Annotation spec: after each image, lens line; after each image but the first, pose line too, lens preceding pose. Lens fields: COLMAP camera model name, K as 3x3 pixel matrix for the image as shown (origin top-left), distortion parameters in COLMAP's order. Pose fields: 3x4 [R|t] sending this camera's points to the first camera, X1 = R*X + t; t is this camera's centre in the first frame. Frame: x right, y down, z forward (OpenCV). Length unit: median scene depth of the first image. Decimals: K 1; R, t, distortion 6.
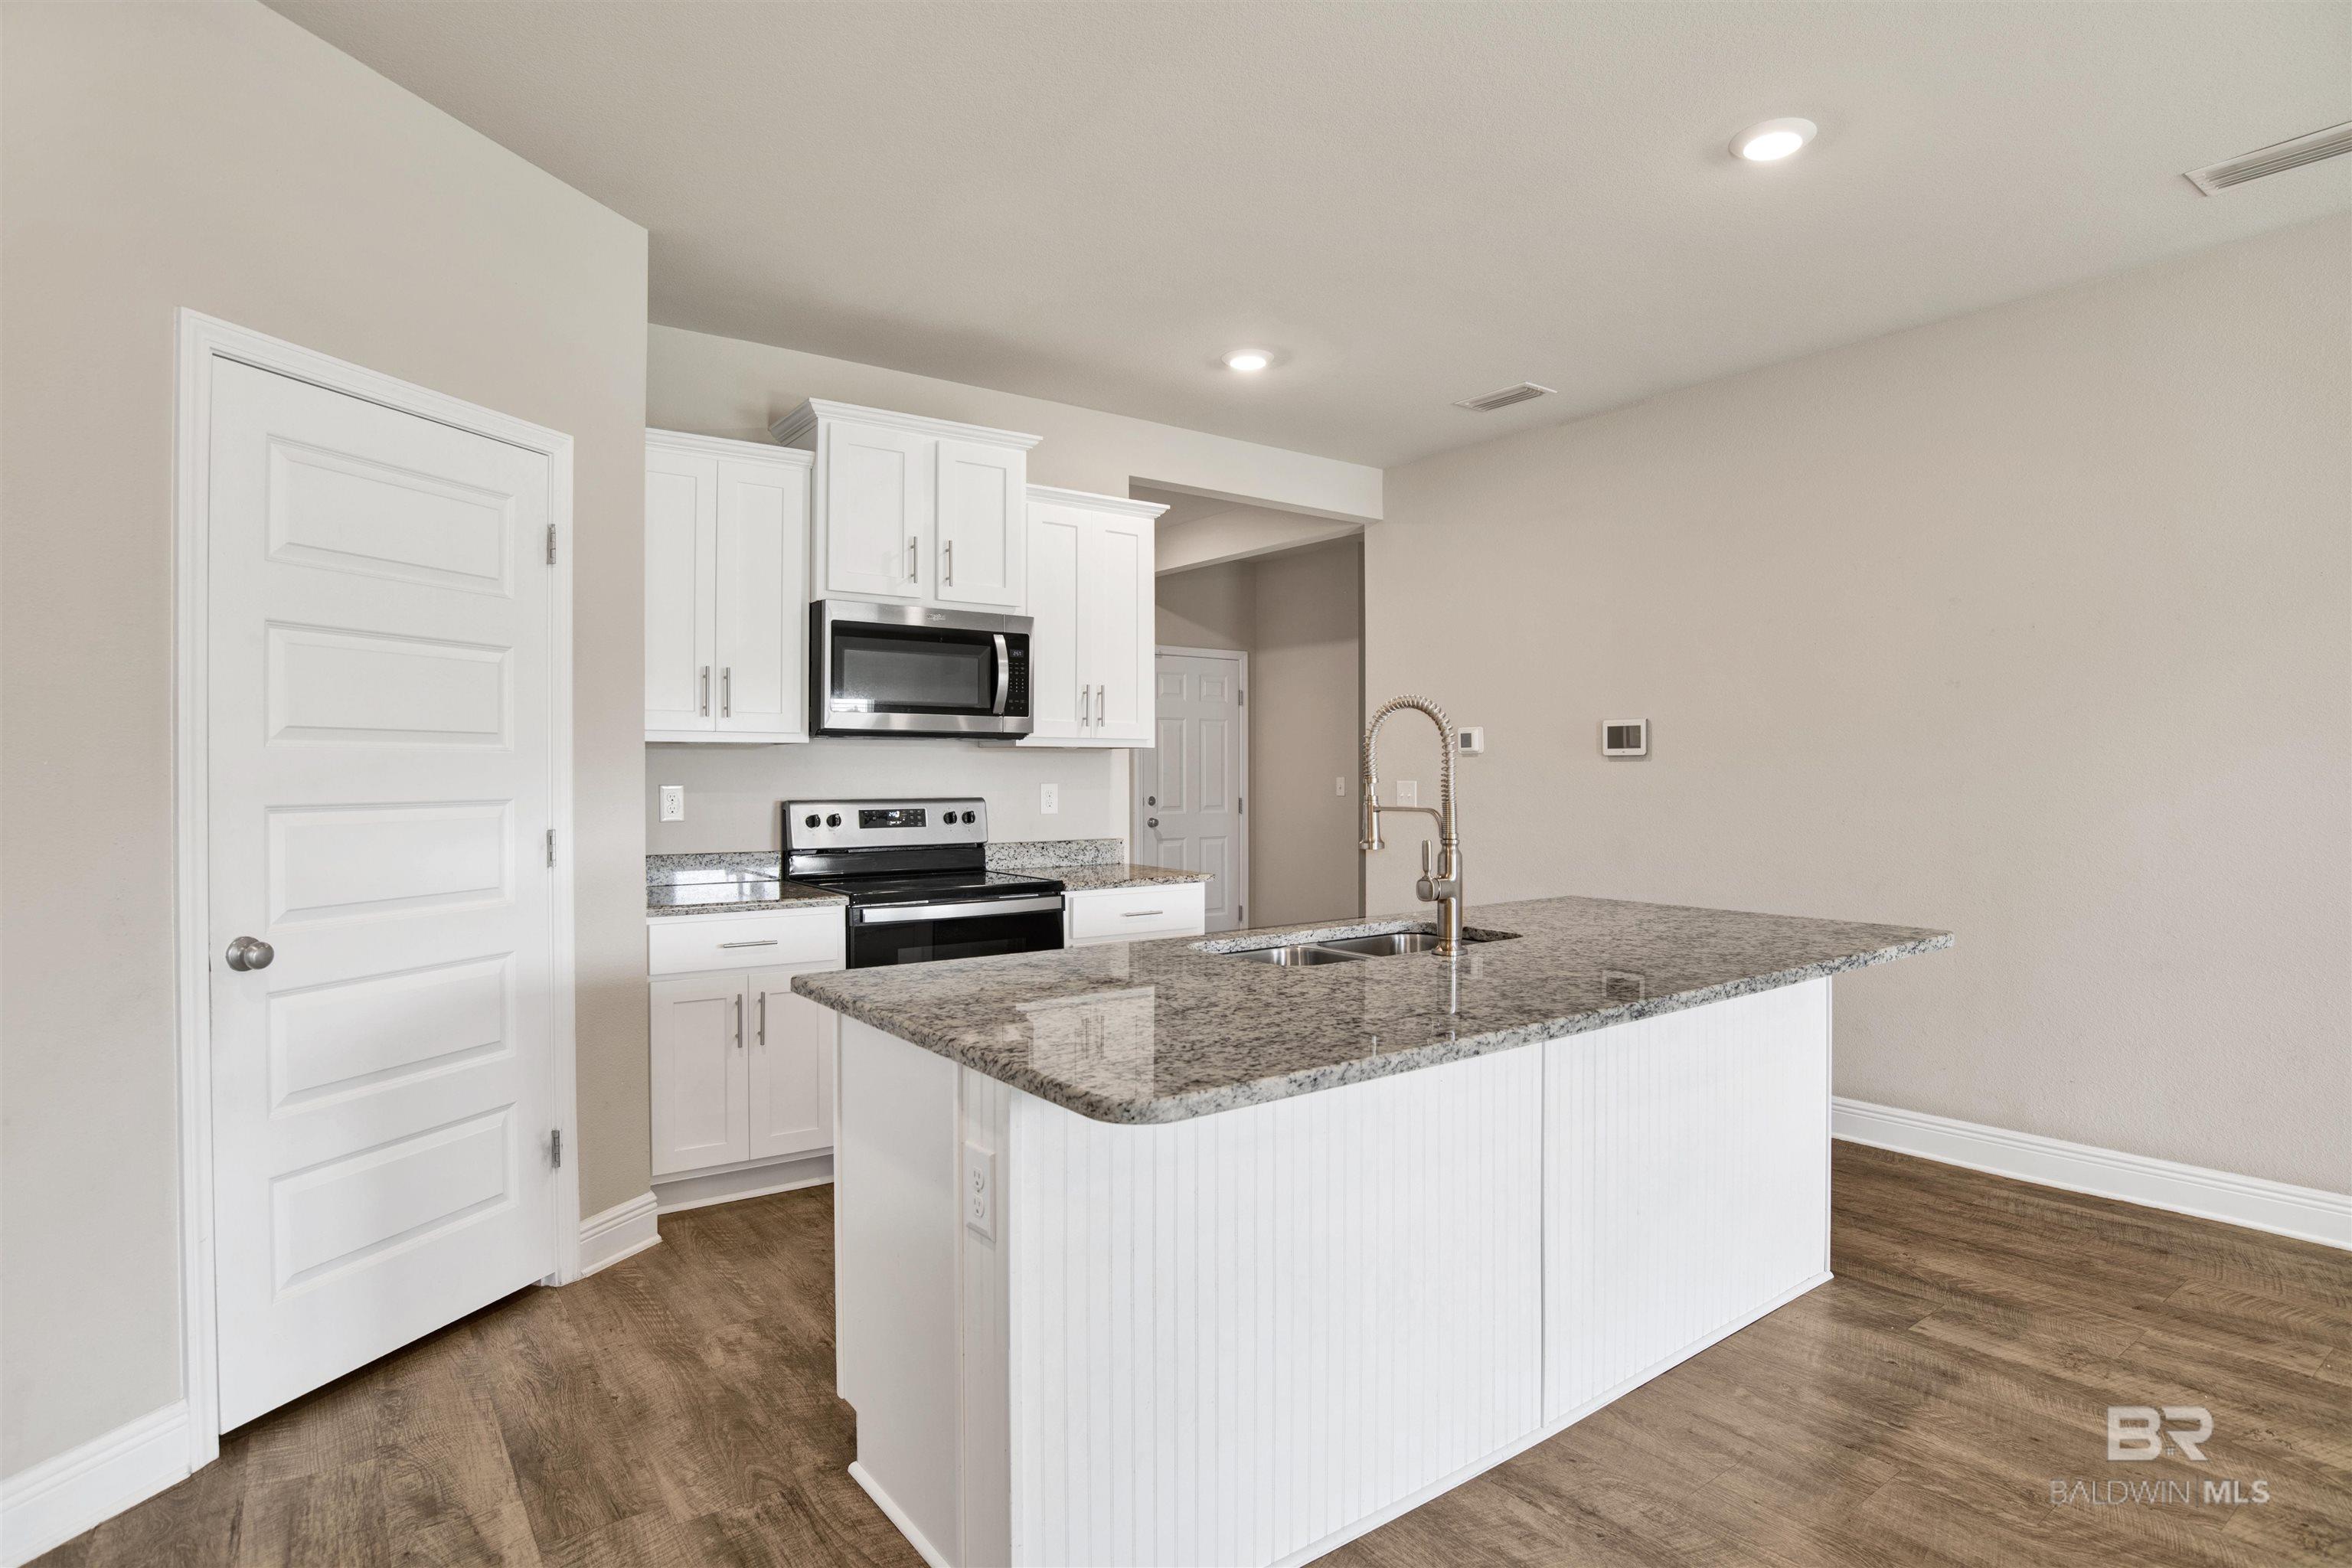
lens RADIAL K [[1229.9, 0, 1196.0], [0, 1229.9, 770.3], [0, 0, 1]] dist [-0.067895, 0.019905]
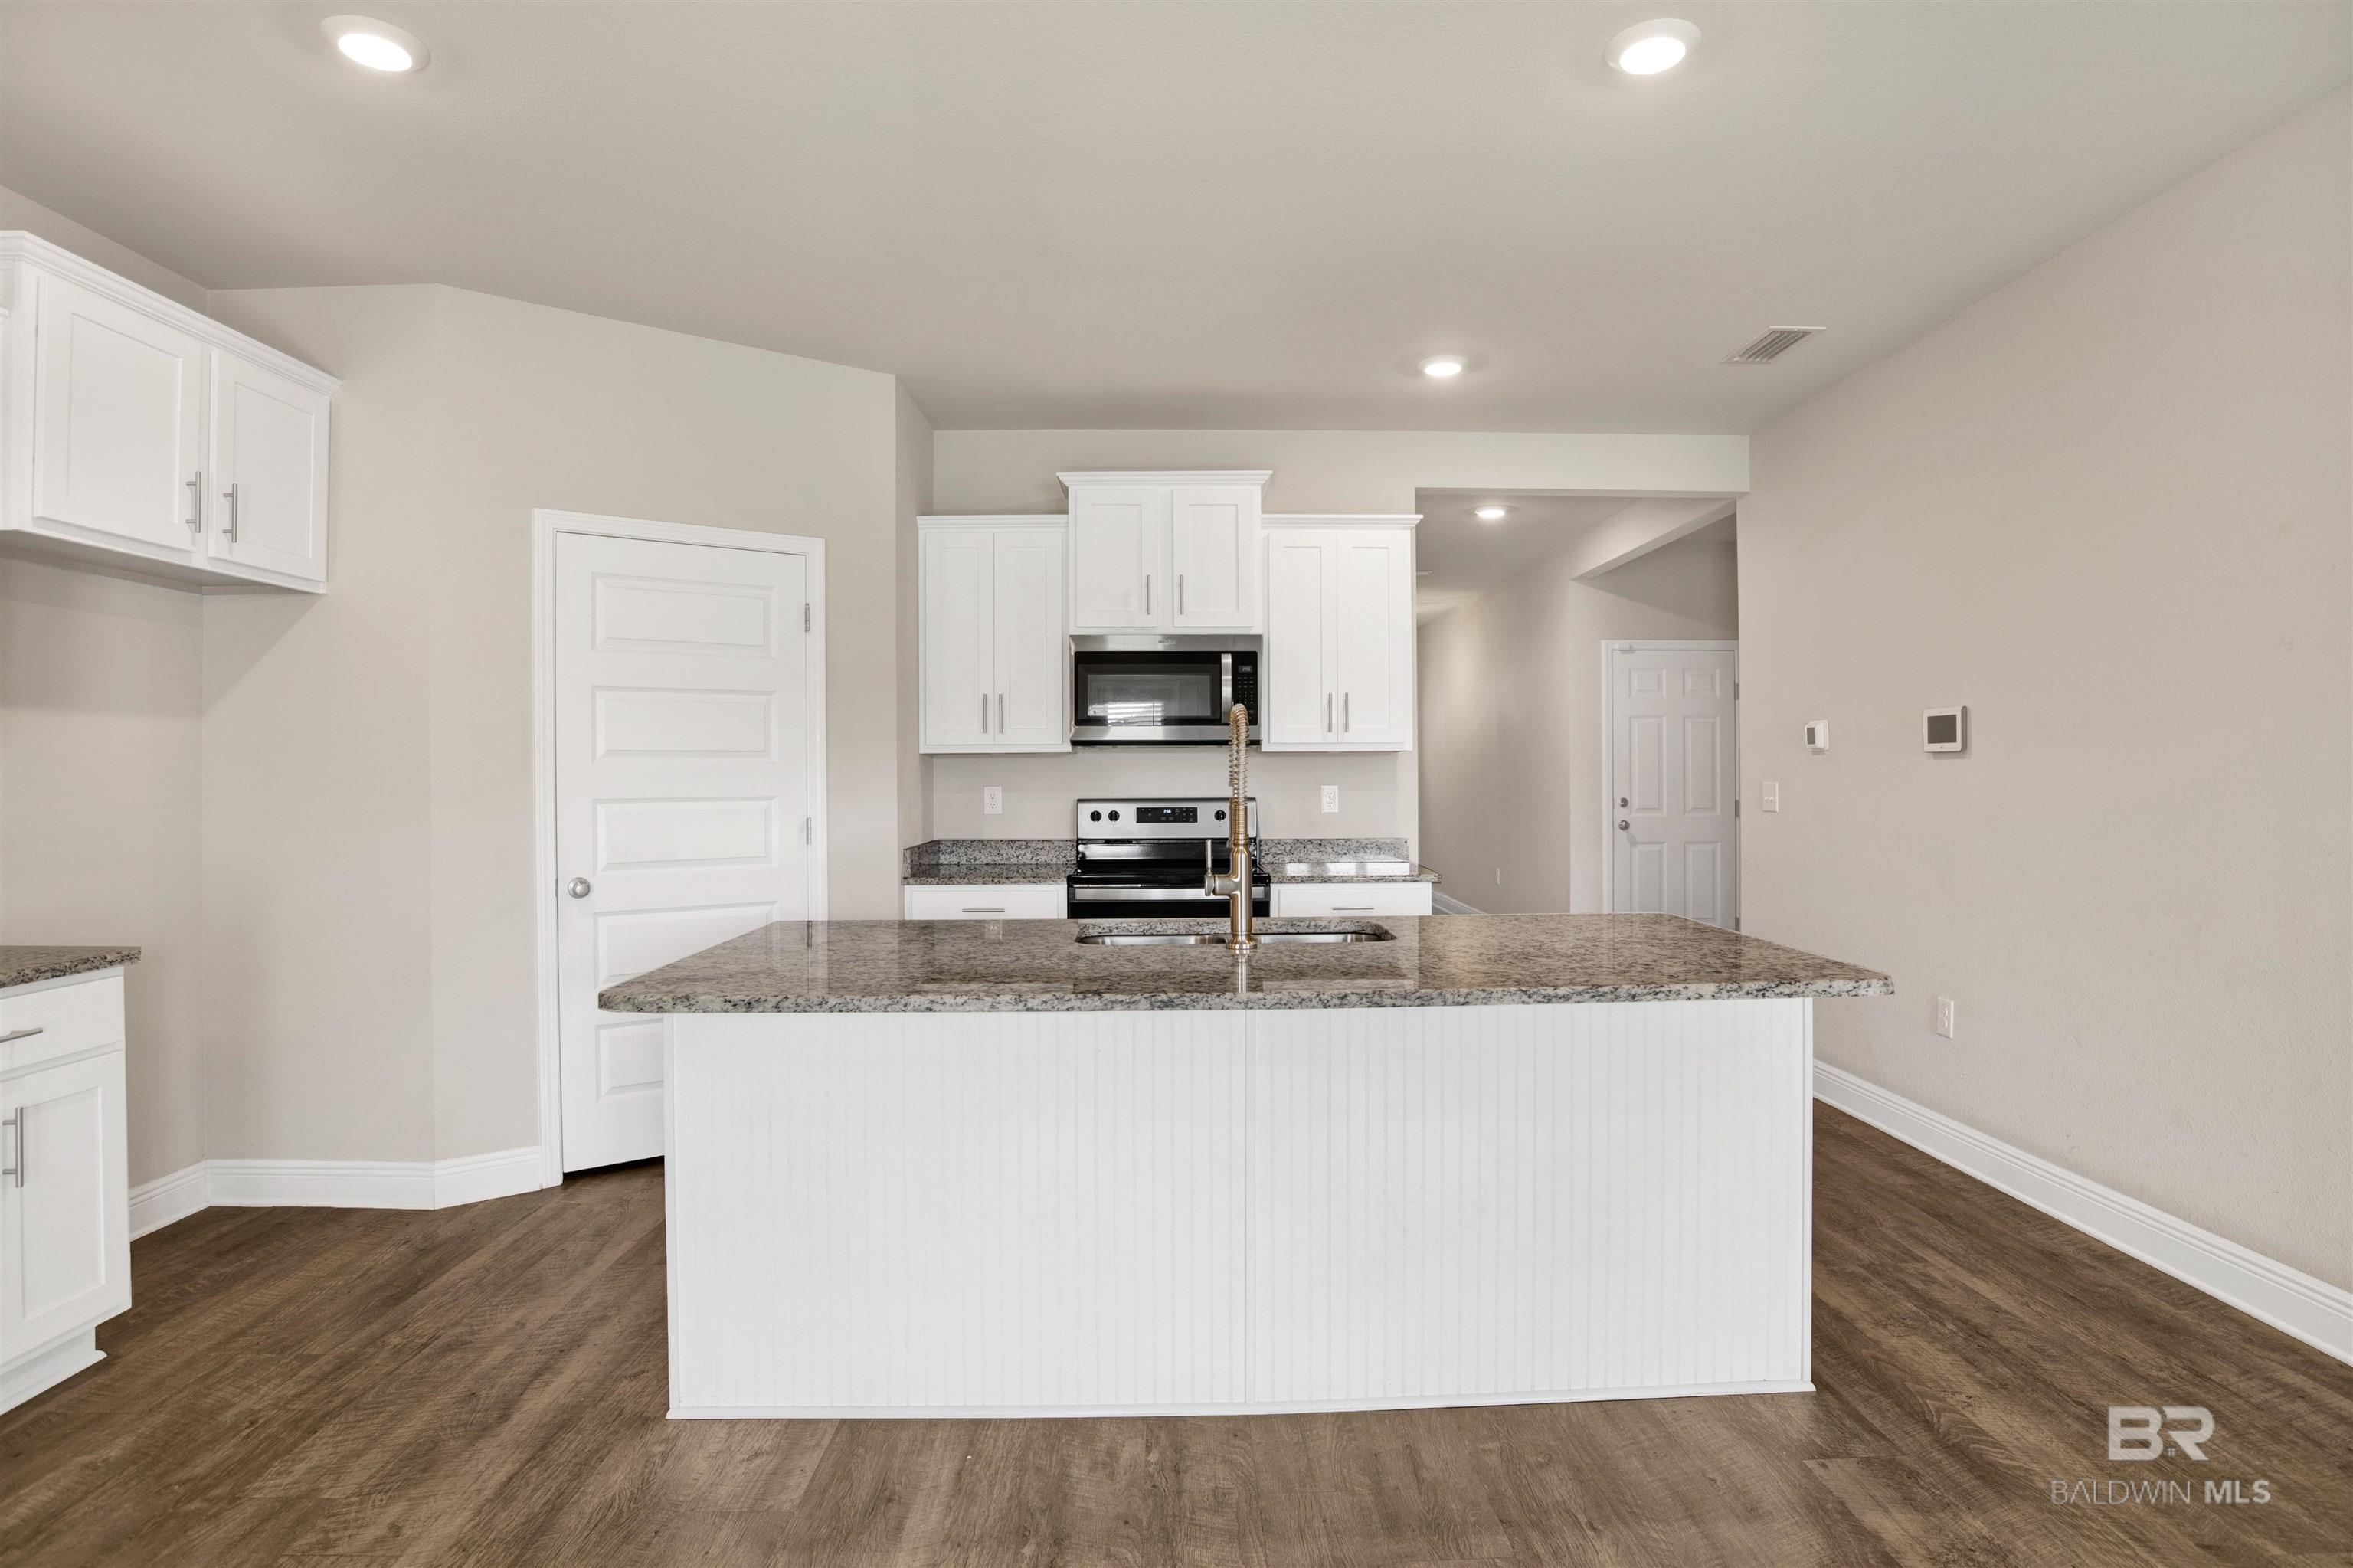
lens RADIAL K [[1230.4, 0, 1207.5], [0, 1230.4, 762.7], [0, 0, 1]] dist [-0.067895, 0.019905]
pose [[0.817176, -0.008388, -0.576327, 0.628381], [0.005365, 0.999961, -0.006946, -0.003089], [0.576363, 0.002585, 0.817190, 0.086022]]
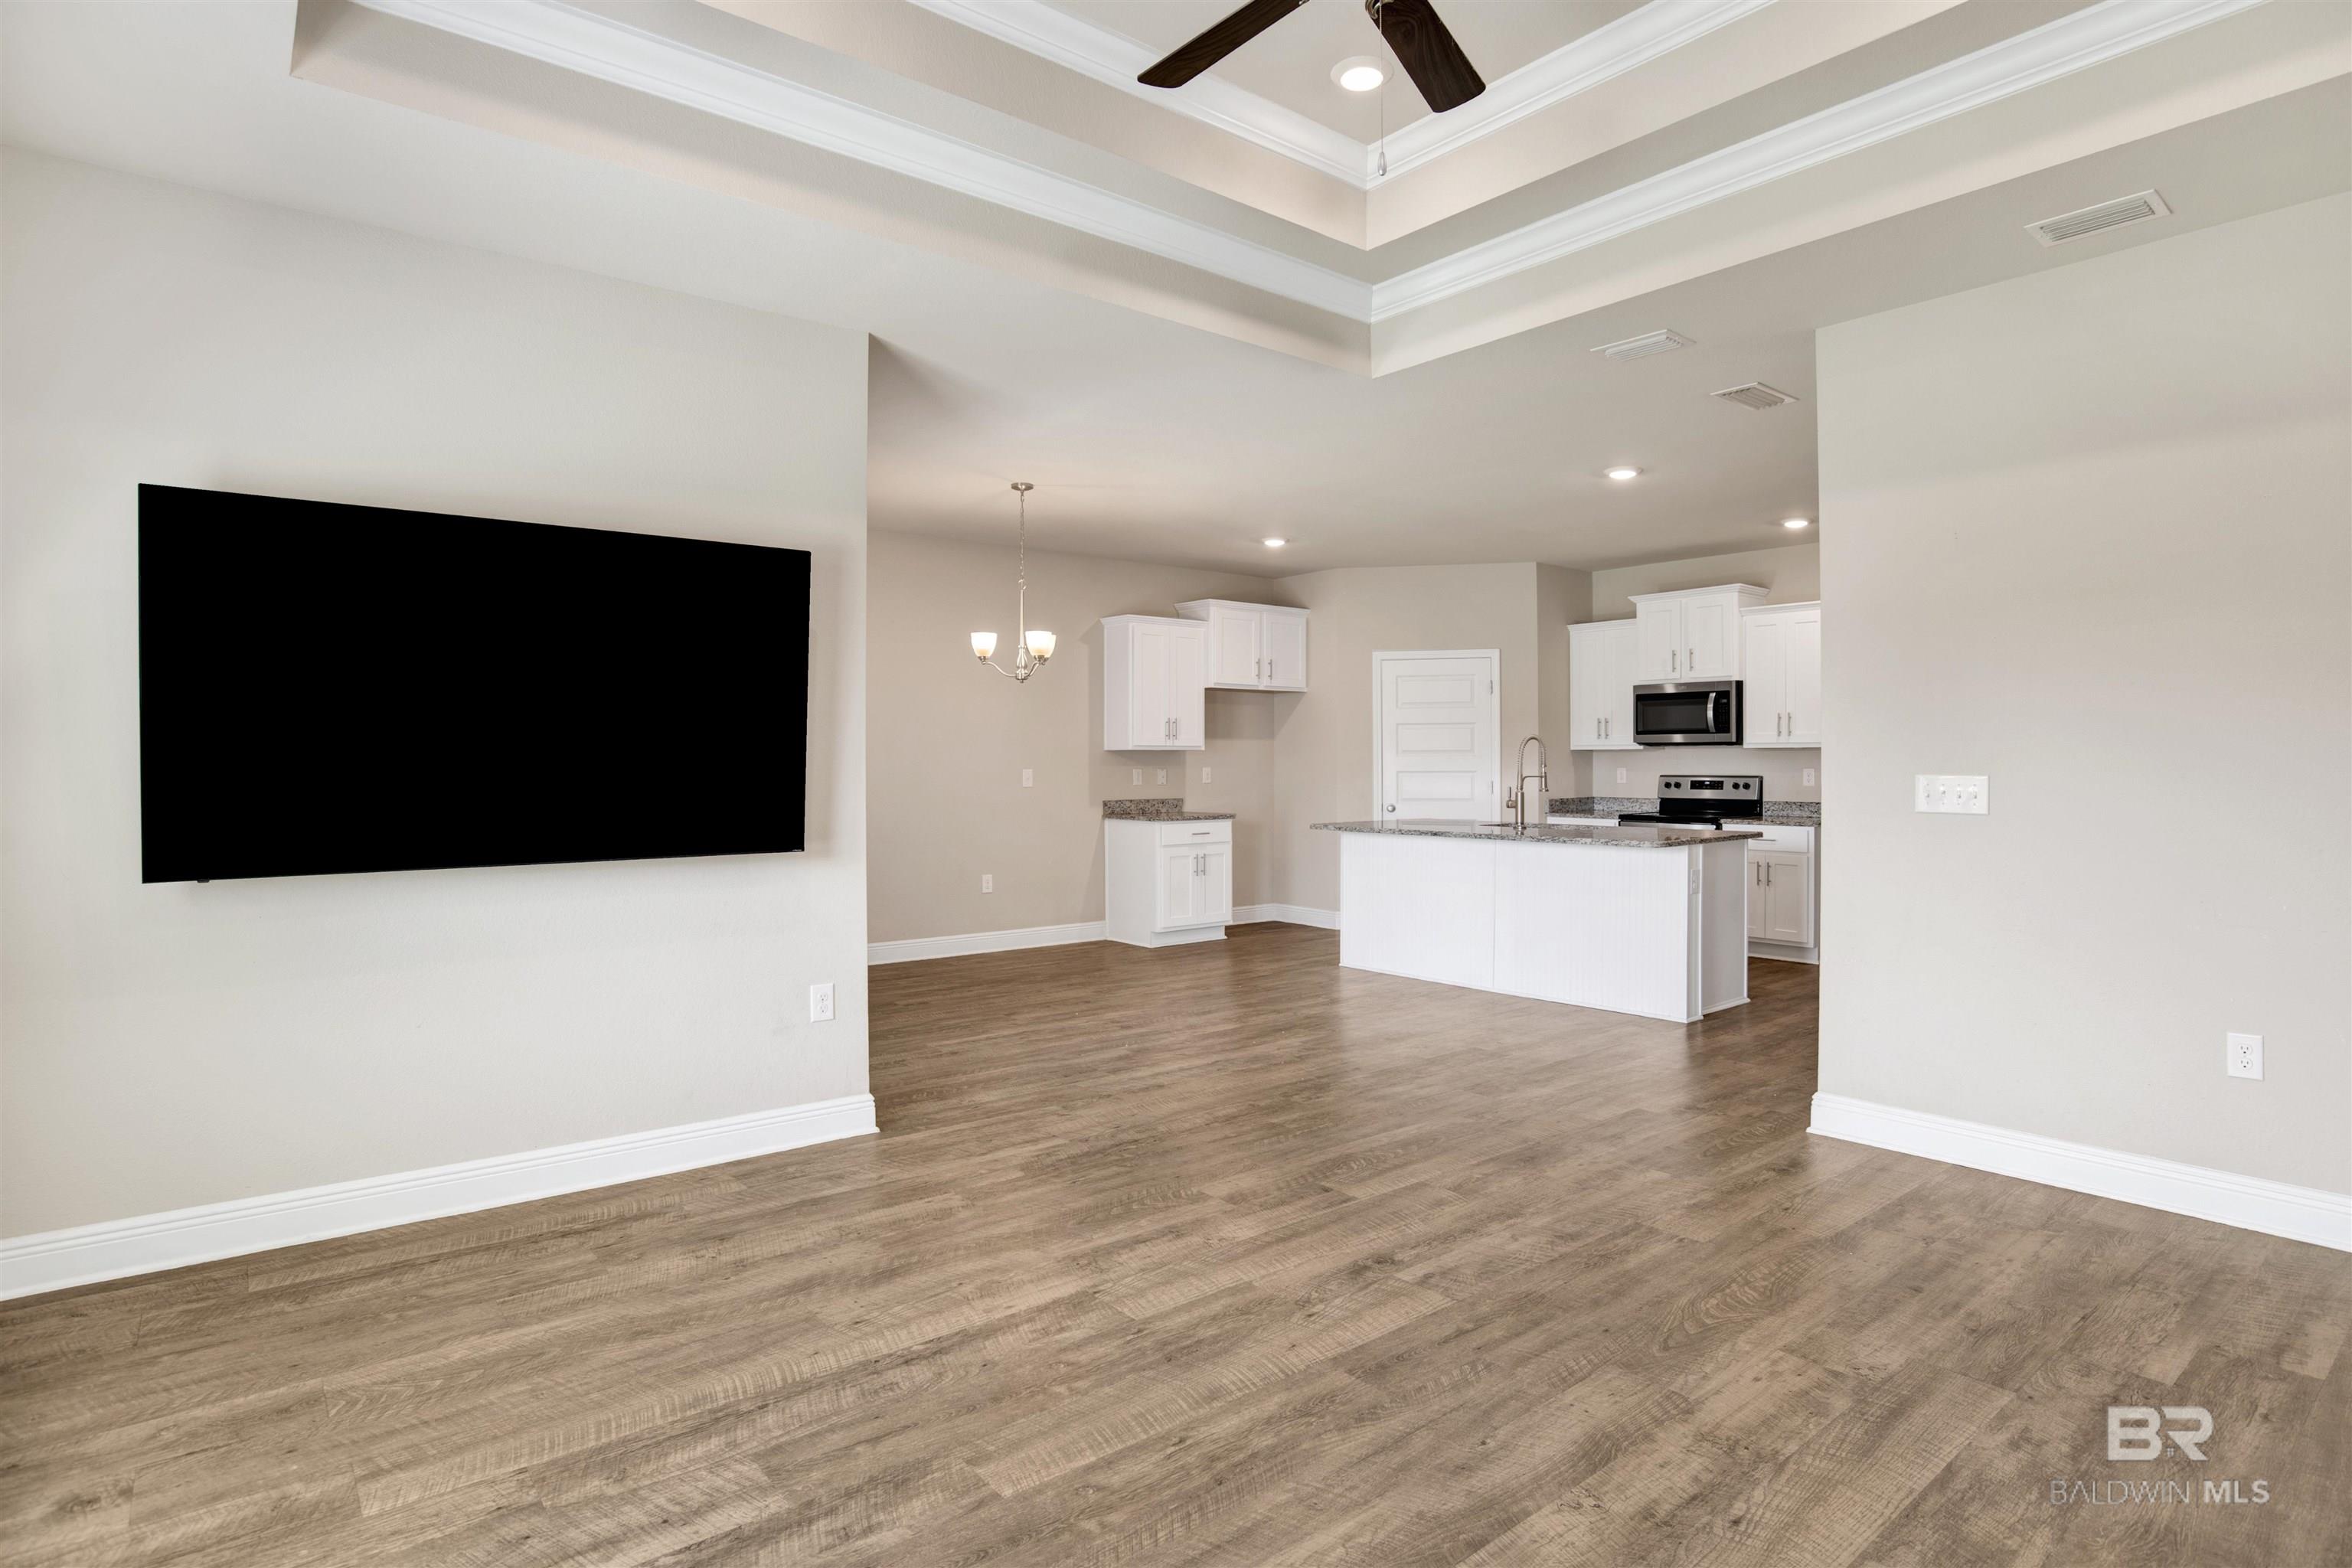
lens RADIAL K [[1229.9, 0, 1200.3], [0, 1229.9, 766.4], [0, 0, 1]] dist [-0.067895, 0.019905]
pose [[0.055003, 0.003865, -0.998479, 2.288114], [0.005670, 0.999975, 0.004183, -0.005444], [0.998470, -0.005891, 0.054980, 0.094076]]
